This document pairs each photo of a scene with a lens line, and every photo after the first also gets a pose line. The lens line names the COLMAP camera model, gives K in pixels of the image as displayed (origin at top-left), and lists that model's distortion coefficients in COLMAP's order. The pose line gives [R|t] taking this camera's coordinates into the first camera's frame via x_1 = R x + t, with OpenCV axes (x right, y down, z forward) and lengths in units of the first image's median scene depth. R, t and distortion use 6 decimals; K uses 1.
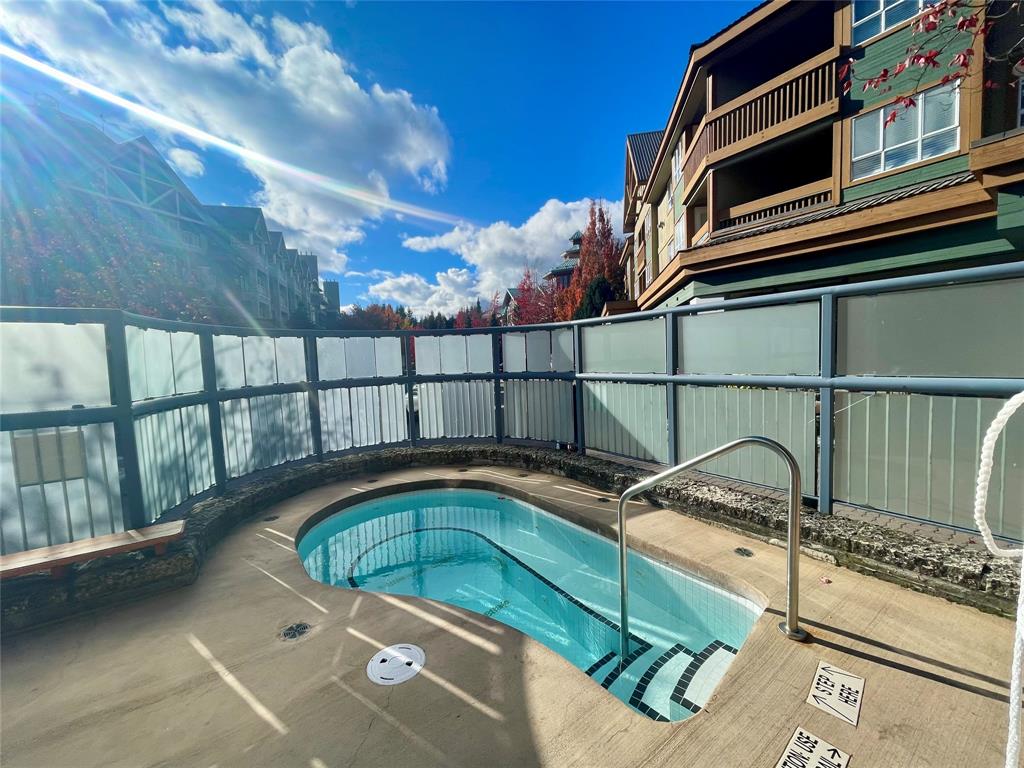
lens RADIAL K [[421.4, 0, 512.0], [0, 421.4, 384.0], [0, 0, 1]] dist [-0.016150, 0.000029]
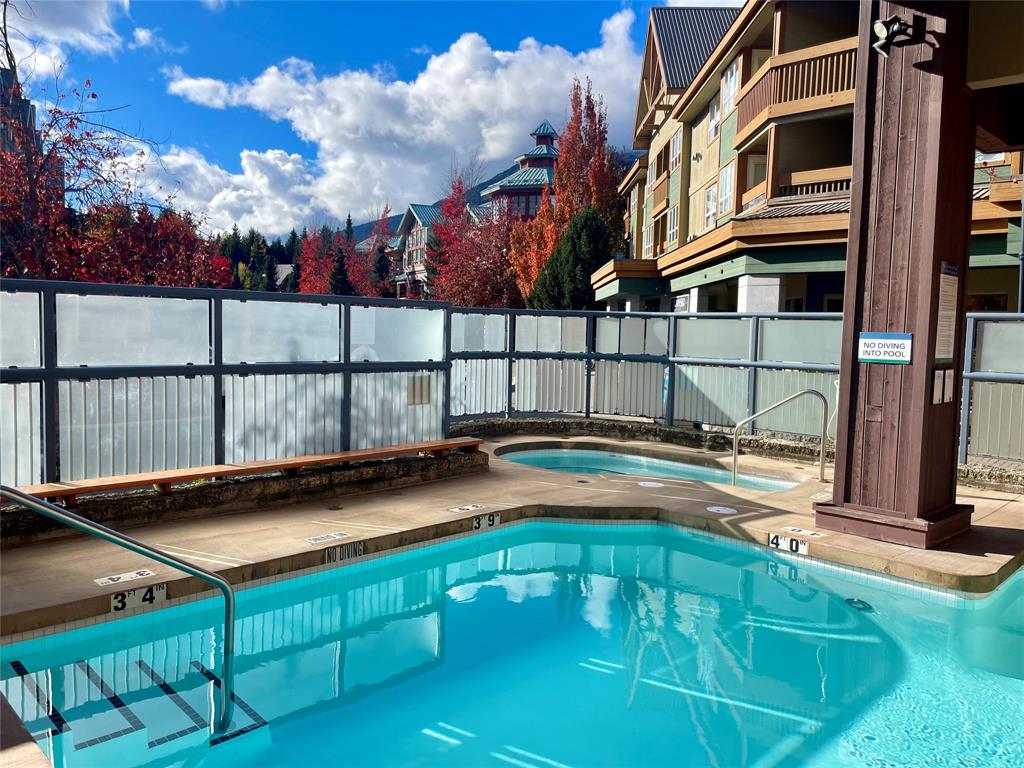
lens RADIAL K [[764.7, 0, 512.0], [0, 764.7, 384.0], [0, 0, 1]] dist [0.002816, -0.001853]
pose [[0.986404, 0.047063, 0.157454, -0.263732], [-0.048617, 0.998799, 0.006034, 0.024892], [-0.156981, -0.013606, 0.987508, -0.449937]]
